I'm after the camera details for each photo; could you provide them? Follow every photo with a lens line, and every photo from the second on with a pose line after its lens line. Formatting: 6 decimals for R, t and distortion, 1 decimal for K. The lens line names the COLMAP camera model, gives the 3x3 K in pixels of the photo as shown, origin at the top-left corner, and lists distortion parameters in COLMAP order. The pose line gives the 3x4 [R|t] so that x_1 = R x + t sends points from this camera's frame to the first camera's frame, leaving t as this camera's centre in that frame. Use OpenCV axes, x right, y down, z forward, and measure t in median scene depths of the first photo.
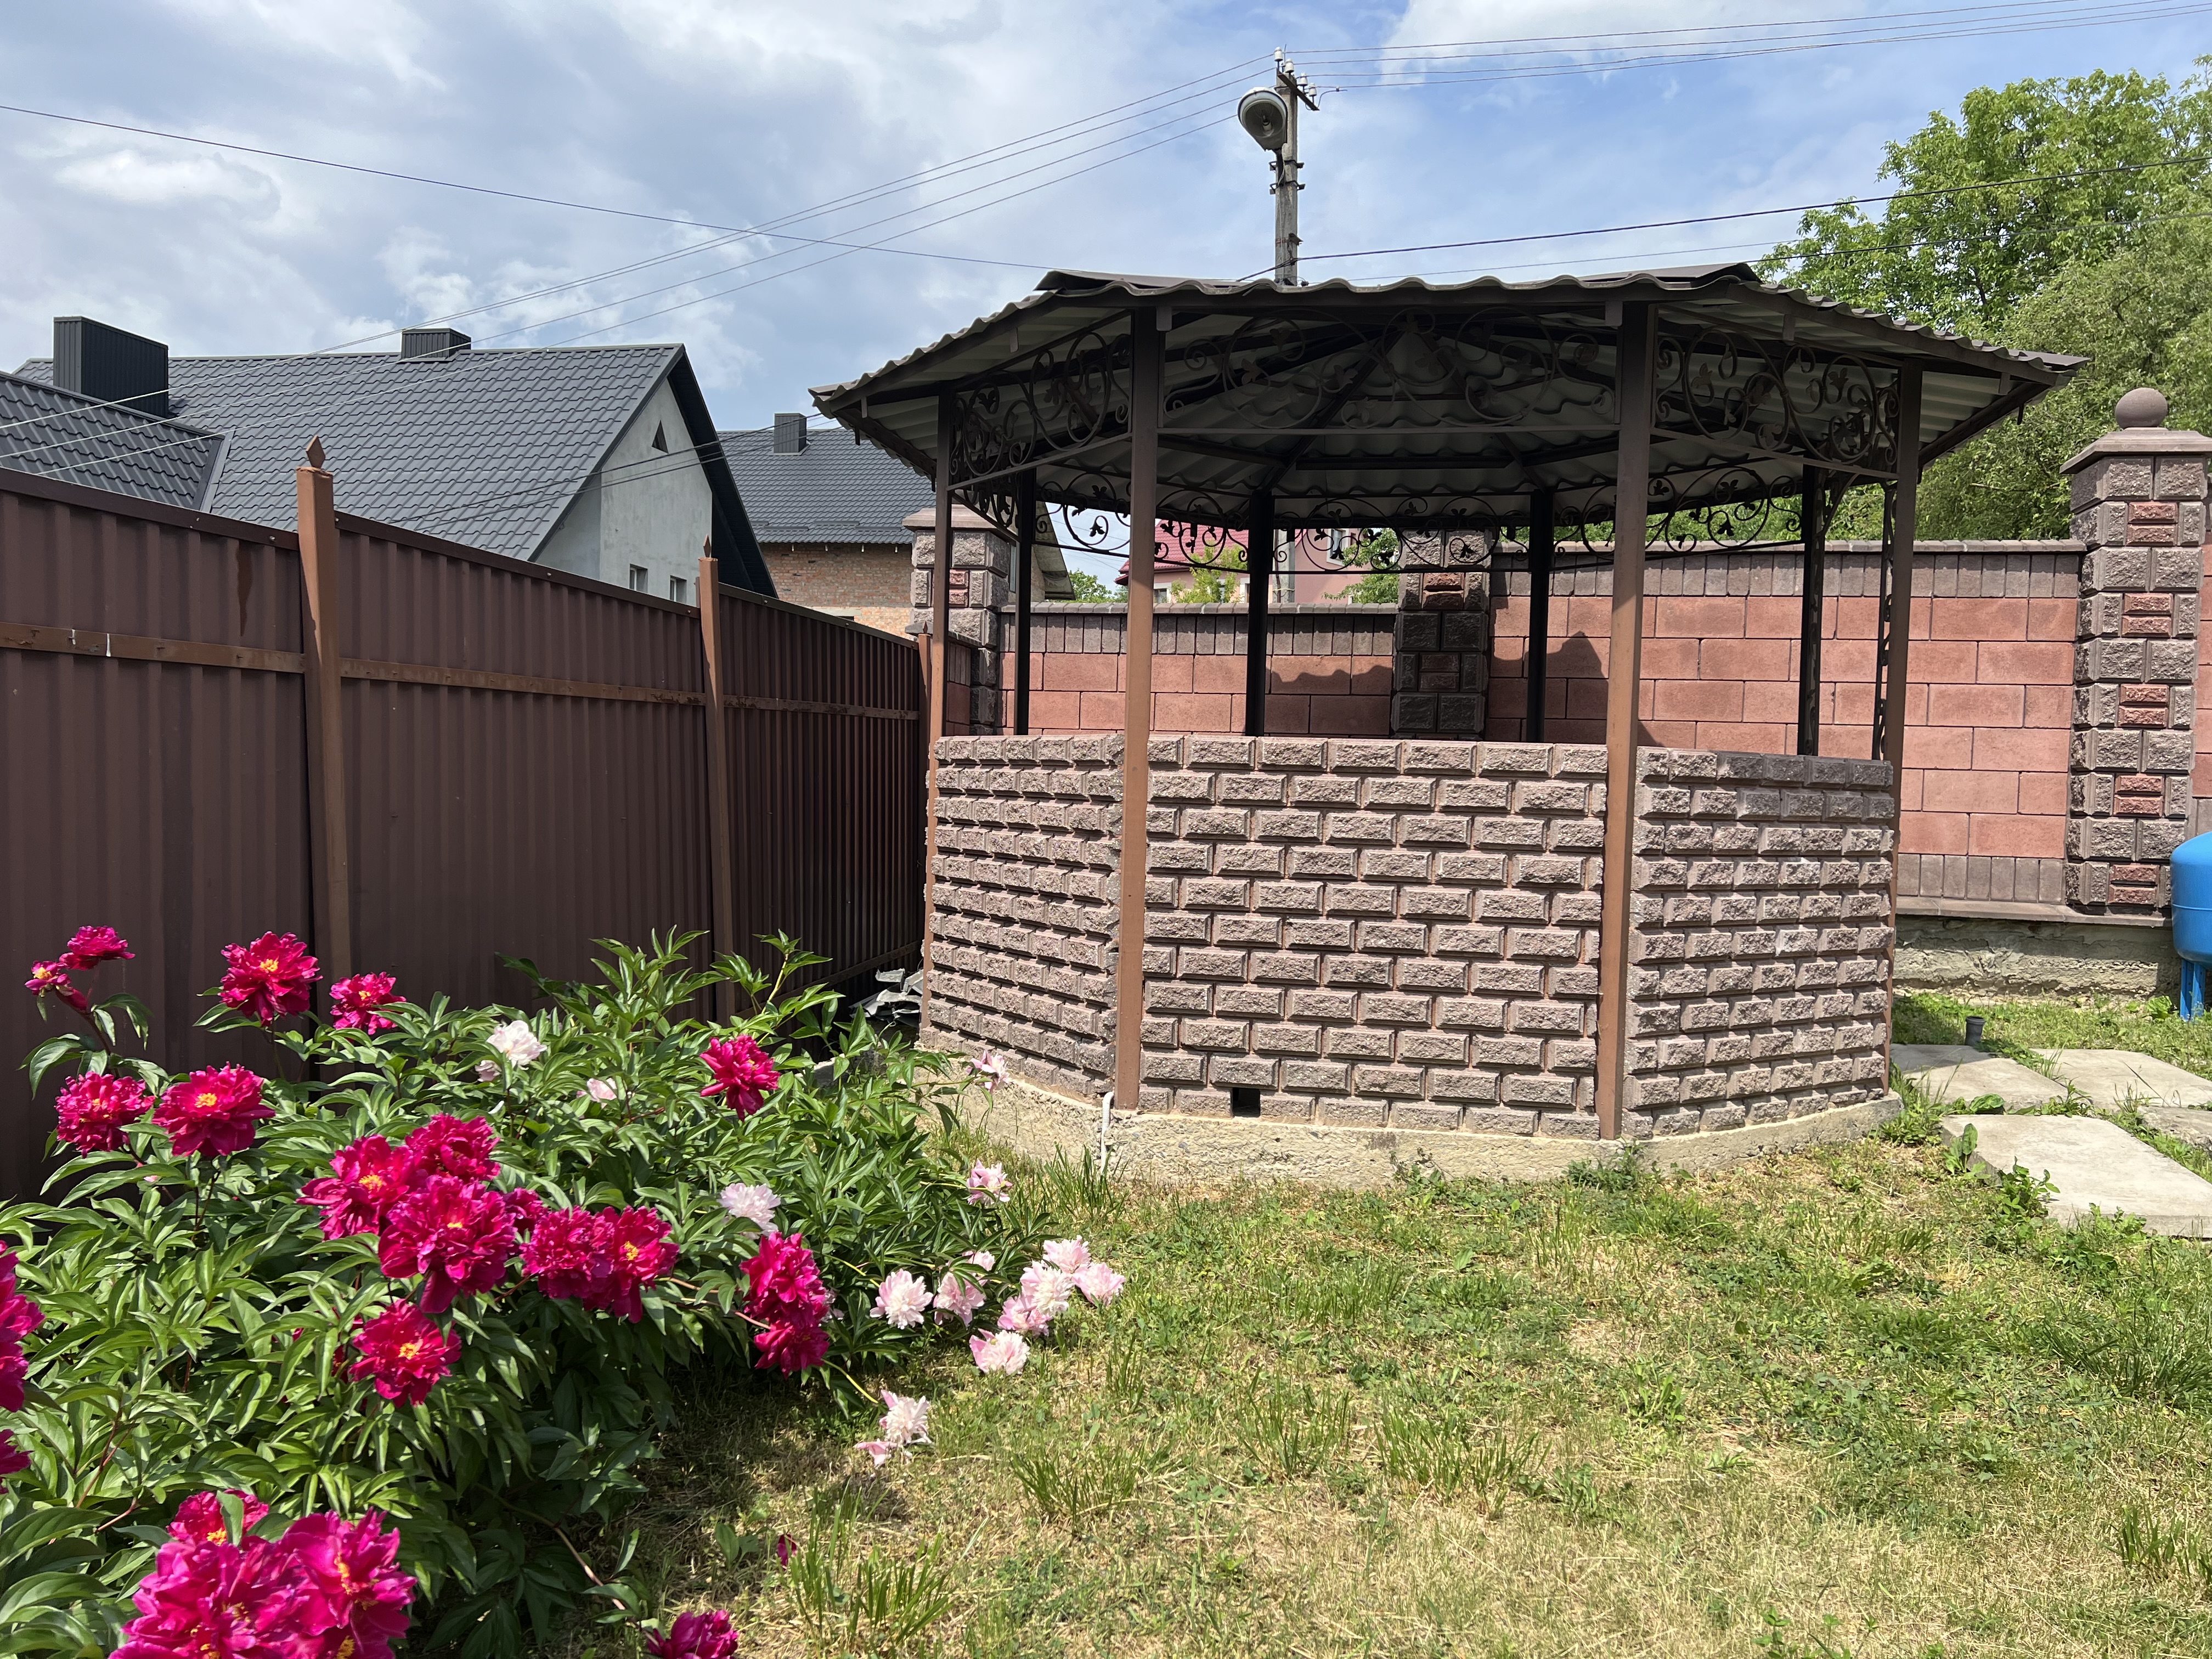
lens RADIAL K [[1818.3, 0, 1108.9], [0, 1818.3, 757.8], [0, 0, 1]] dist [0.096674, -0.172923]
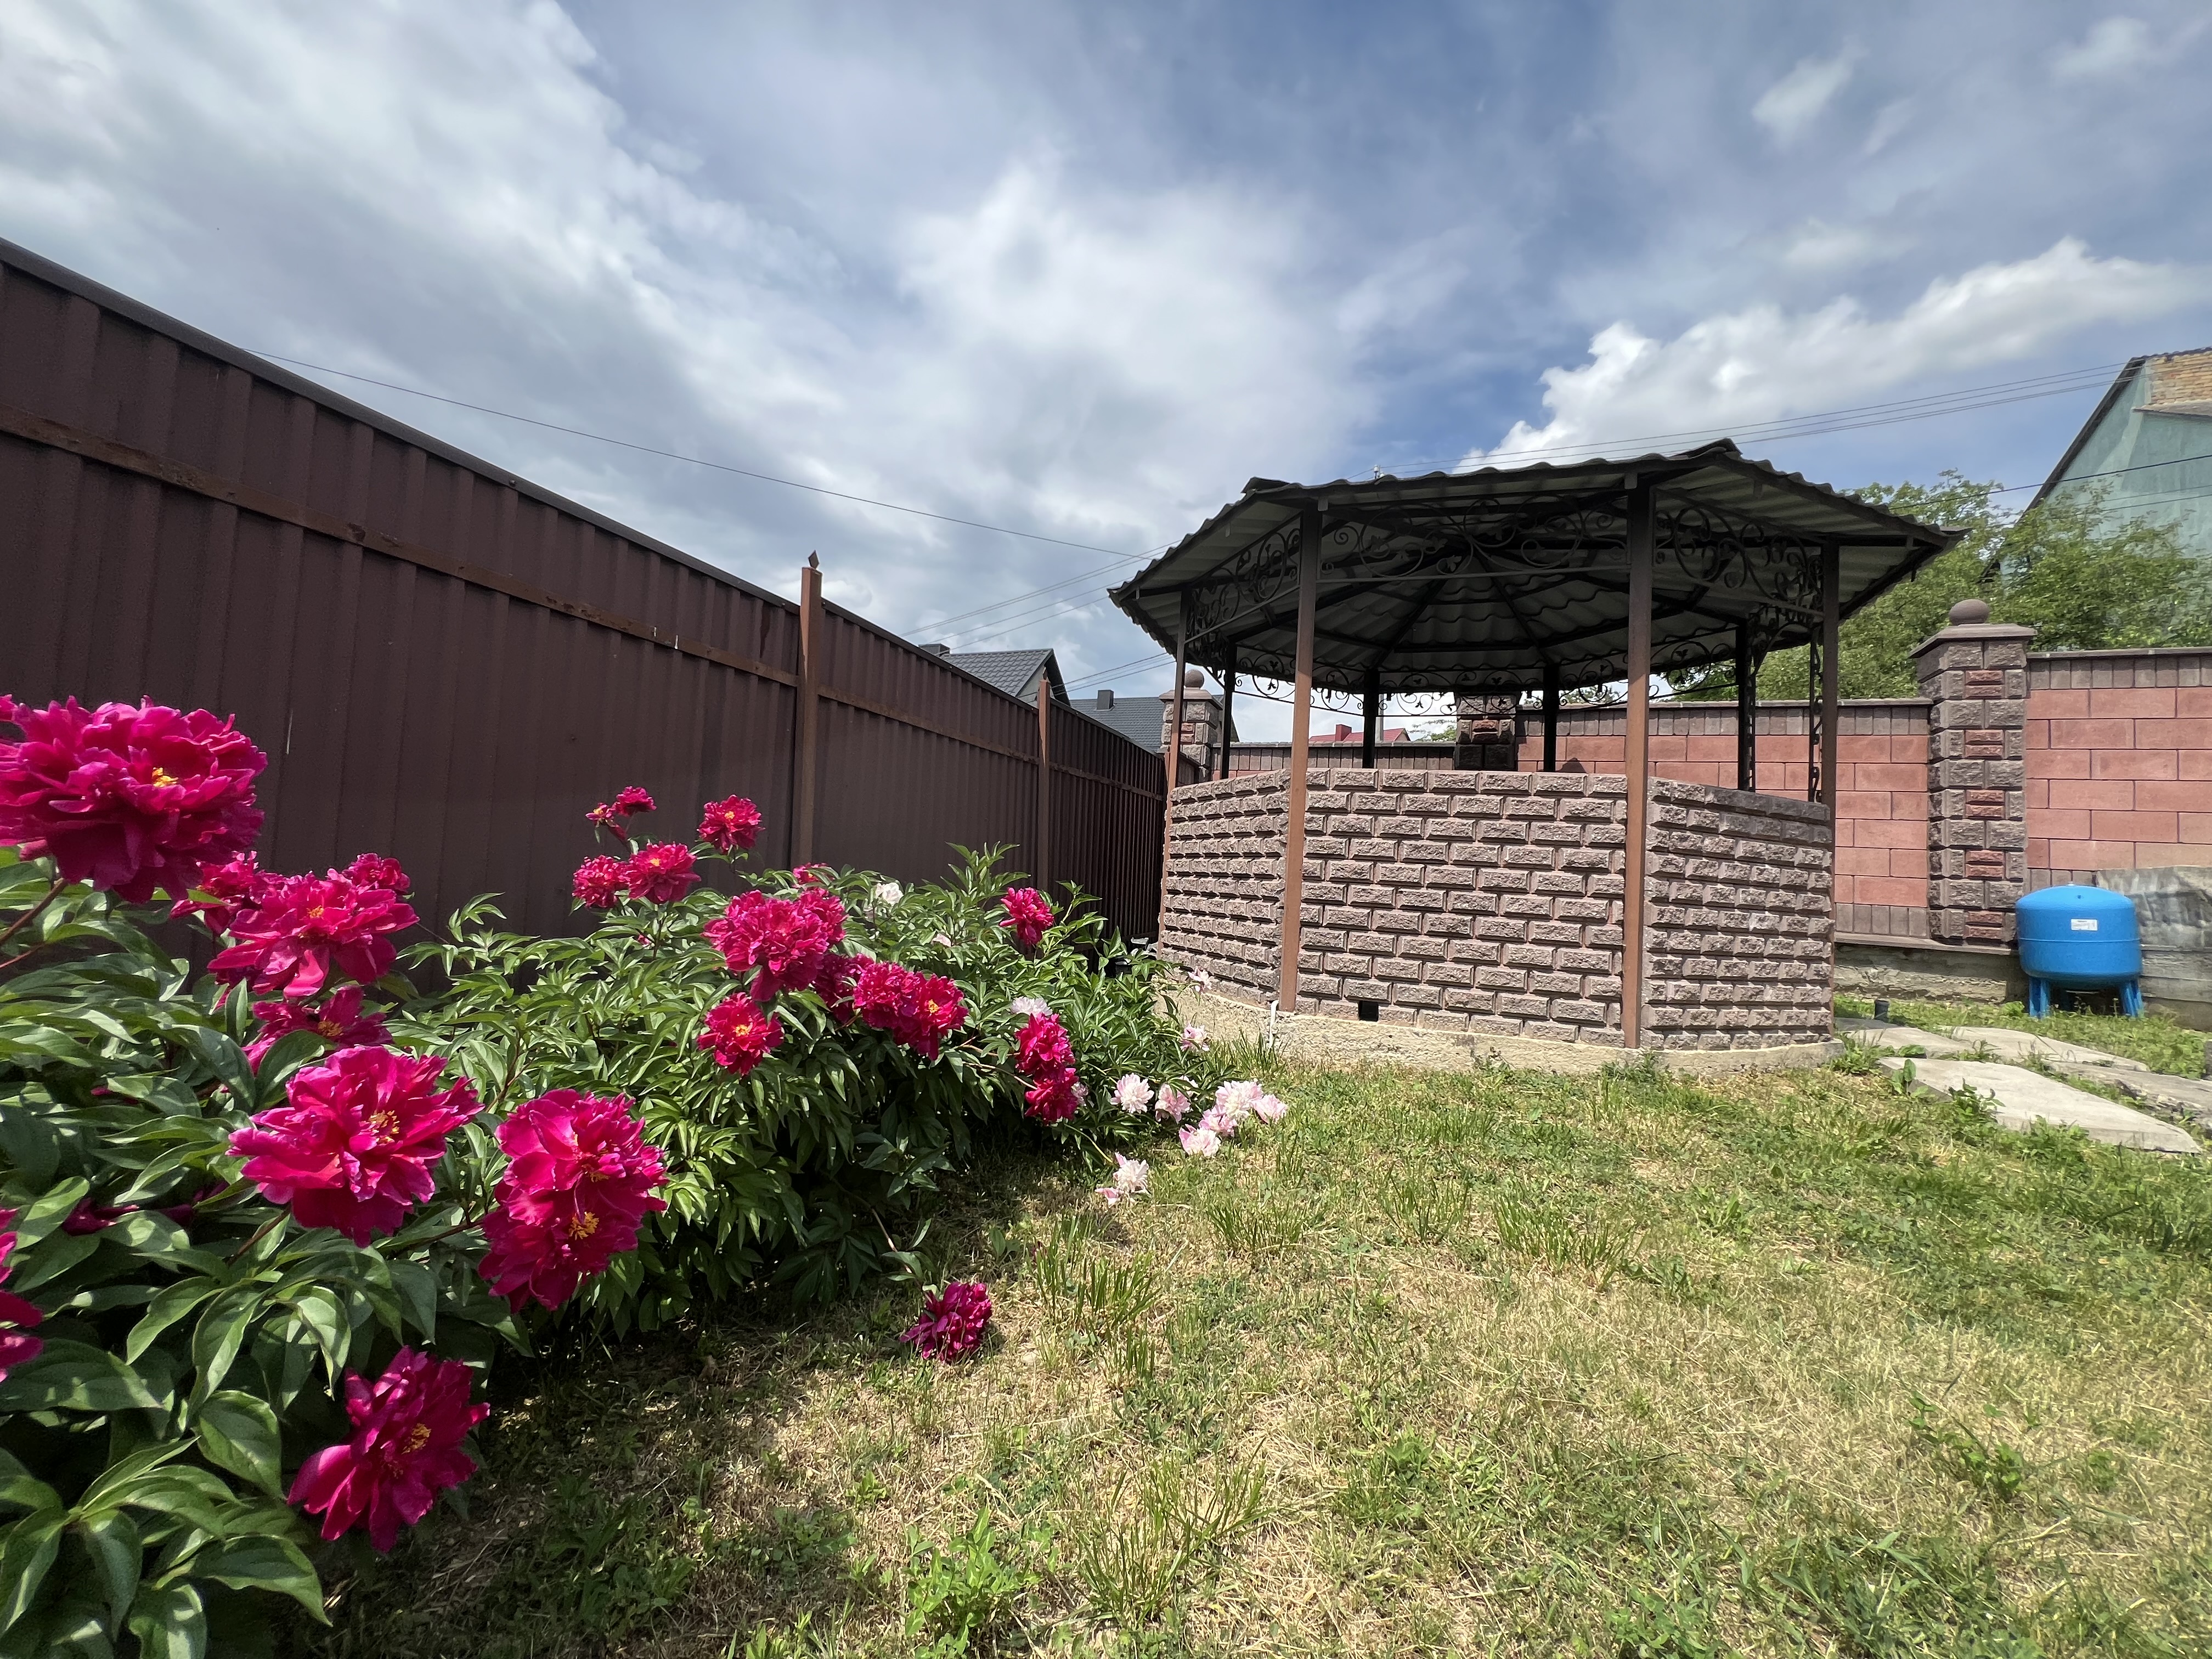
lens RADIAL K [[885.1, 0, 1104.0], [0, 885.1, 828.0], [0, 0, 1]] dist [-0.002882, 0.000632]
pose [[0.983963, 0.025705, -0.176511, -0.014544], [-0.046544, 0.992280, -0.114954, 0.135638], [0.172194, 0.121326, 0.977563, 0.235462]]
